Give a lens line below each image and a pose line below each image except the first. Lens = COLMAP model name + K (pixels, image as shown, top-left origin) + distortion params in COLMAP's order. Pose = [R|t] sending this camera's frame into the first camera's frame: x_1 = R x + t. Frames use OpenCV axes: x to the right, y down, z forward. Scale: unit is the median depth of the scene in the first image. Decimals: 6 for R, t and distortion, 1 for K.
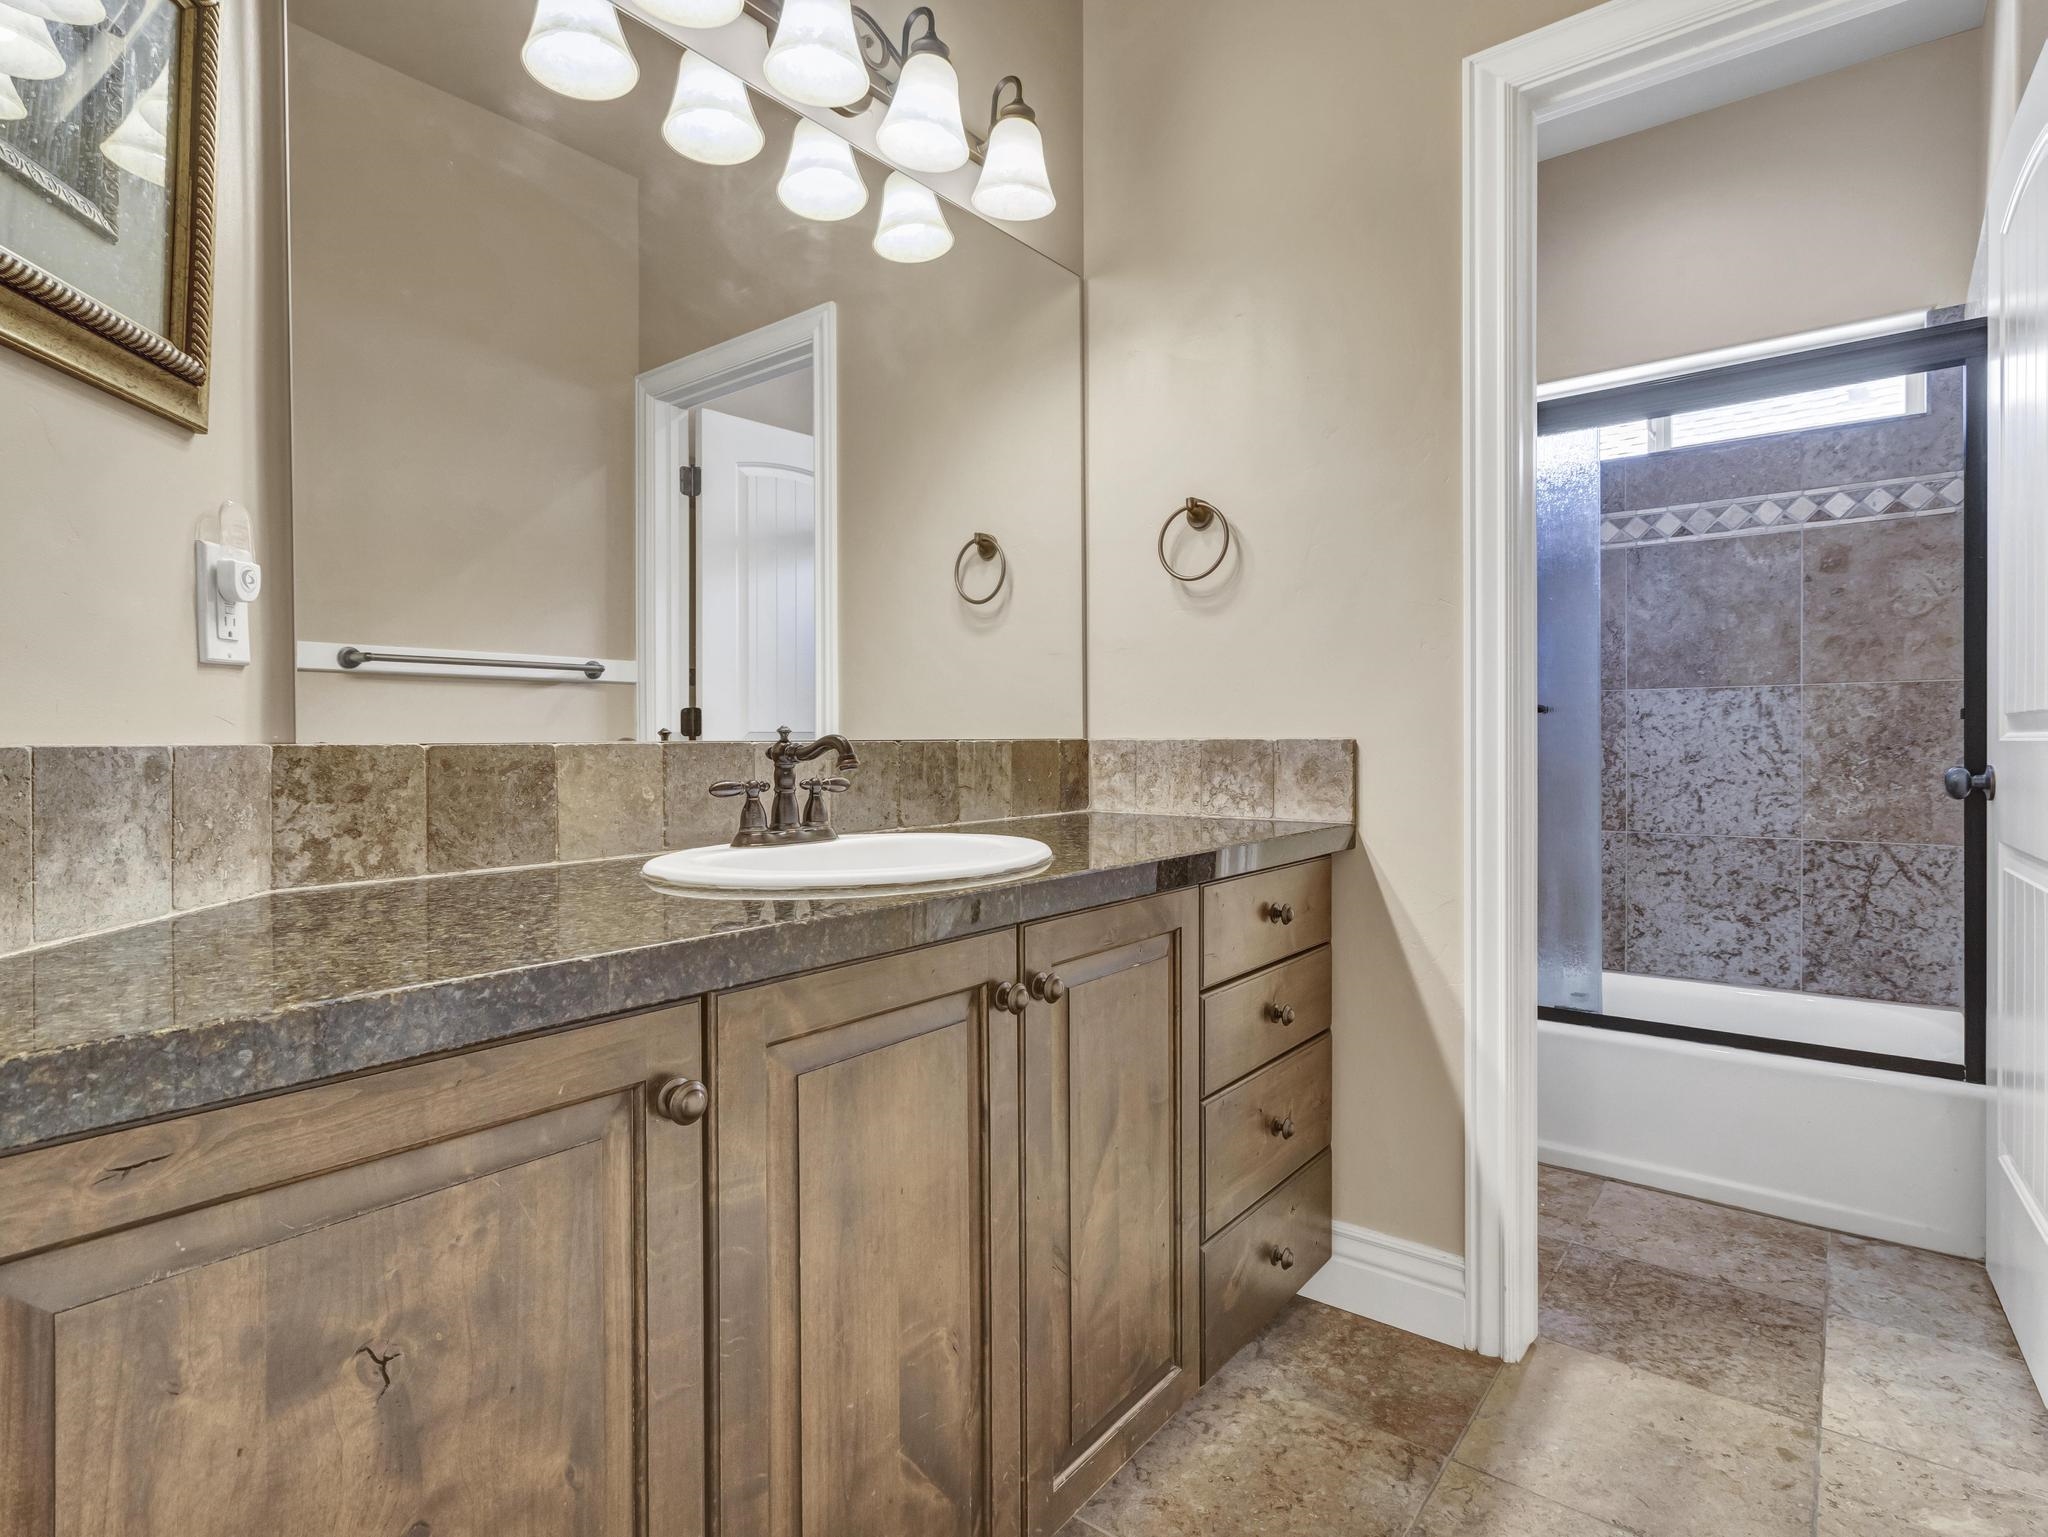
lens RADIAL K [[1065.0, 0, 1017.7], [0, 1065.0, 763.4], [0, 0, 1]] dist [-0.003394, 0.001461]
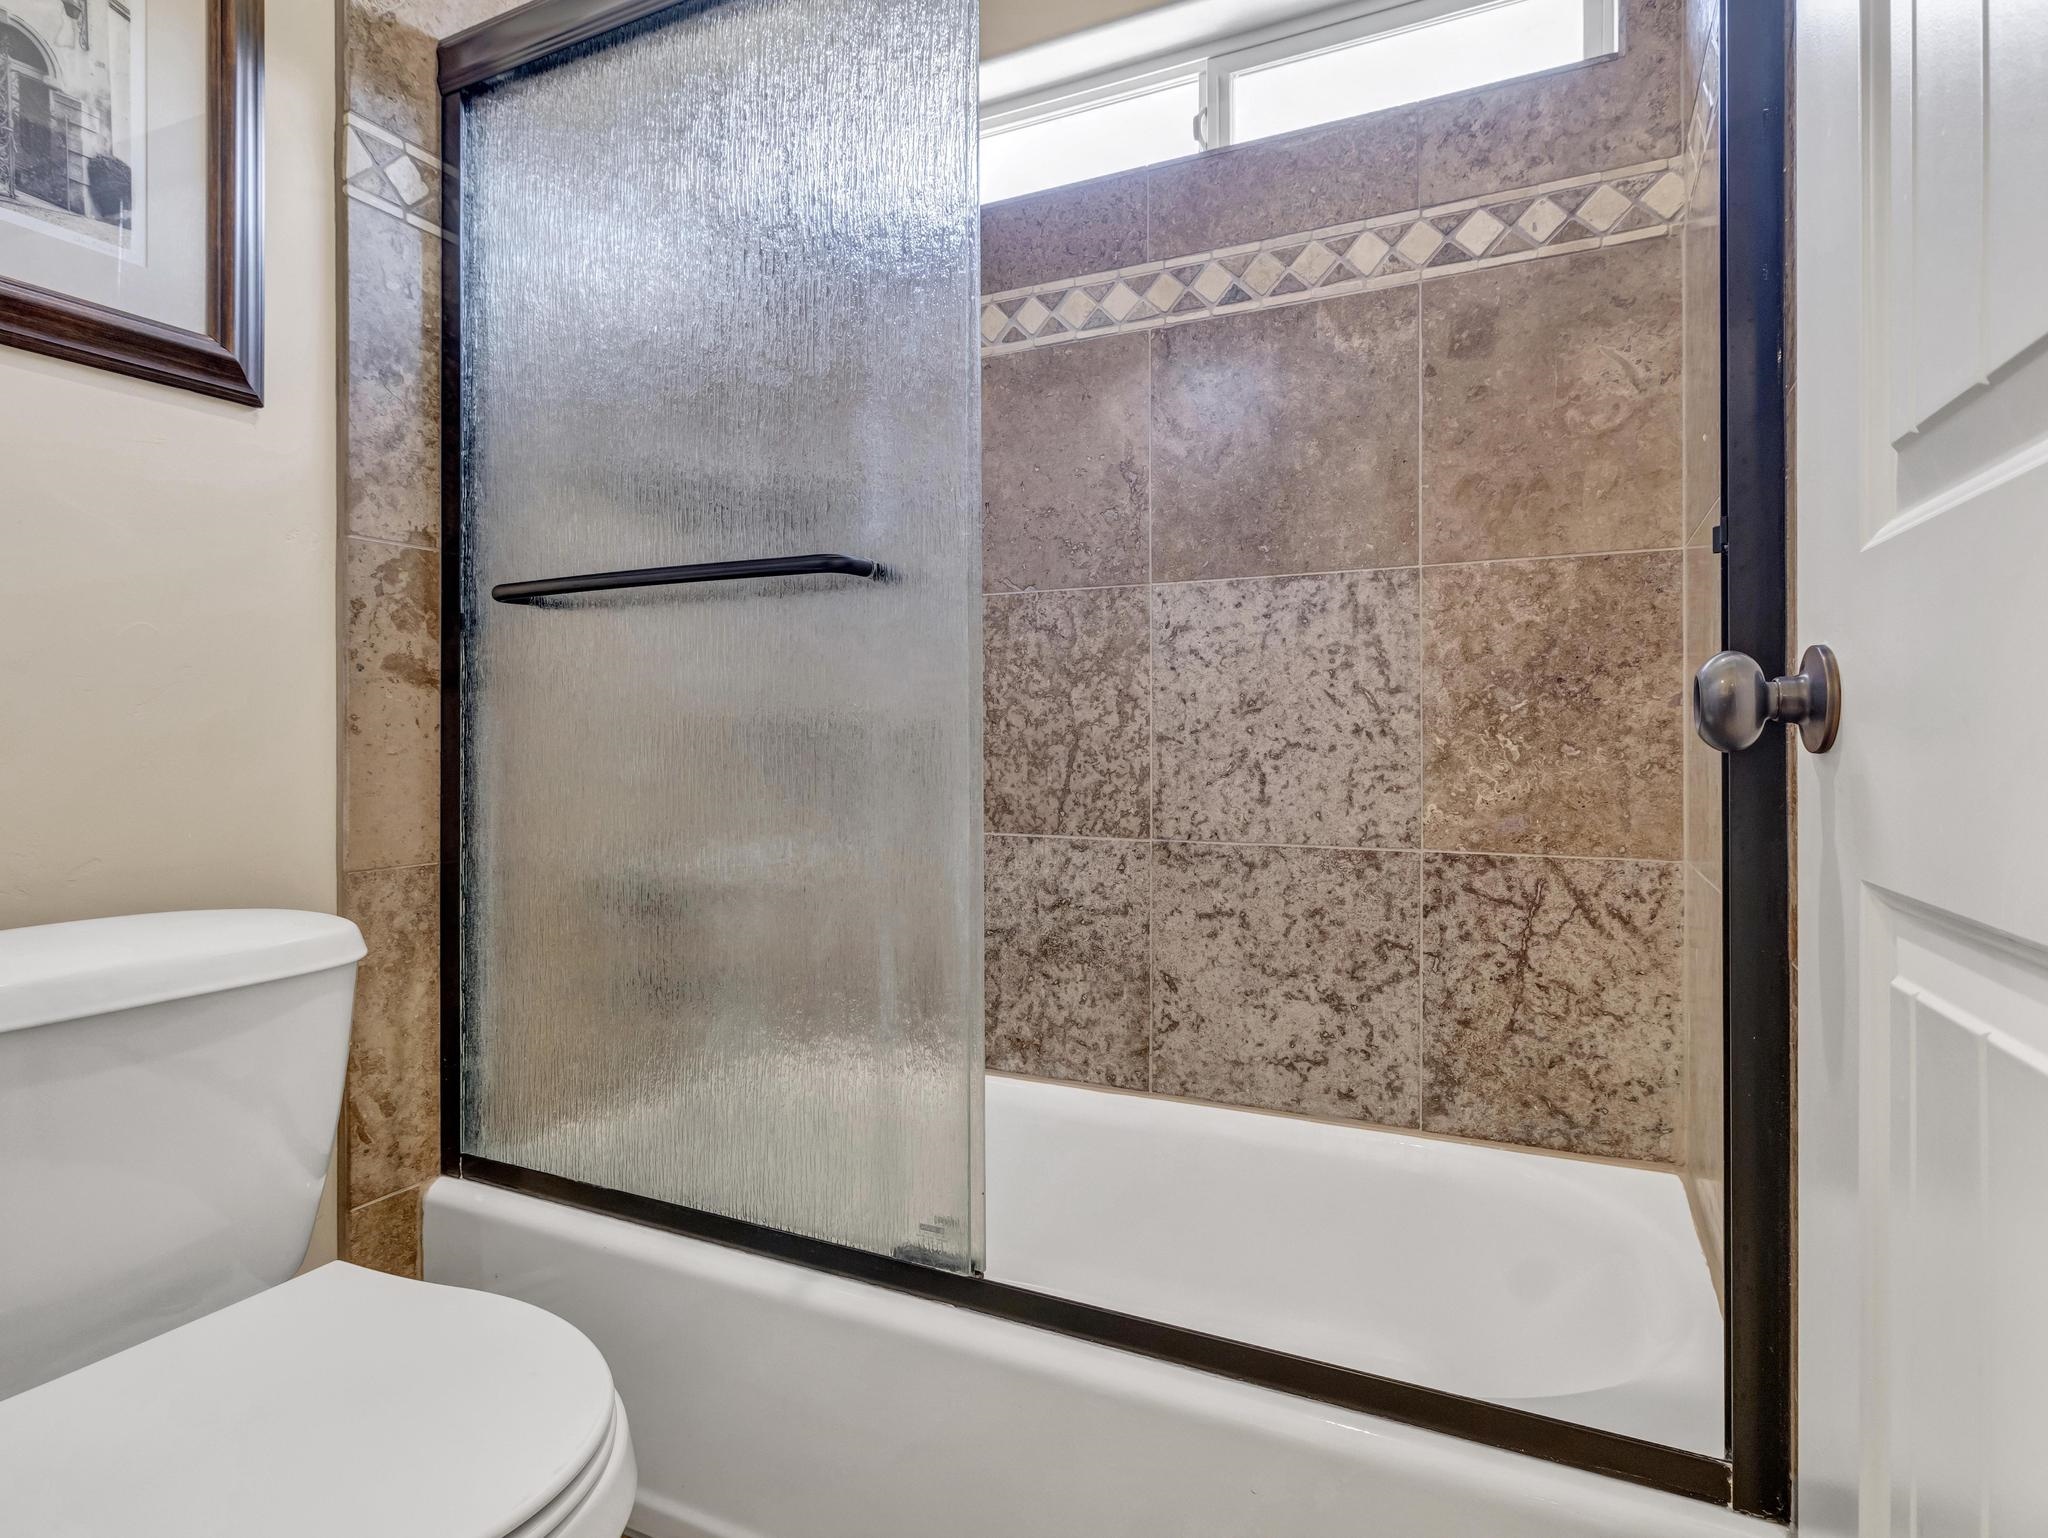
lens RADIAL K [[1065.0, 0, 1030.9], [0, 1065.0, 761.8], [0, 0, 1]] dist [-0.003394, 0.001461]
pose [[0.975358, -0.001342, 0.220625, 0.423880], [0.001734, 0.999997, -0.001582, 0.026467], [-0.220622, 0.001926, 0.975358, 0.514902]]
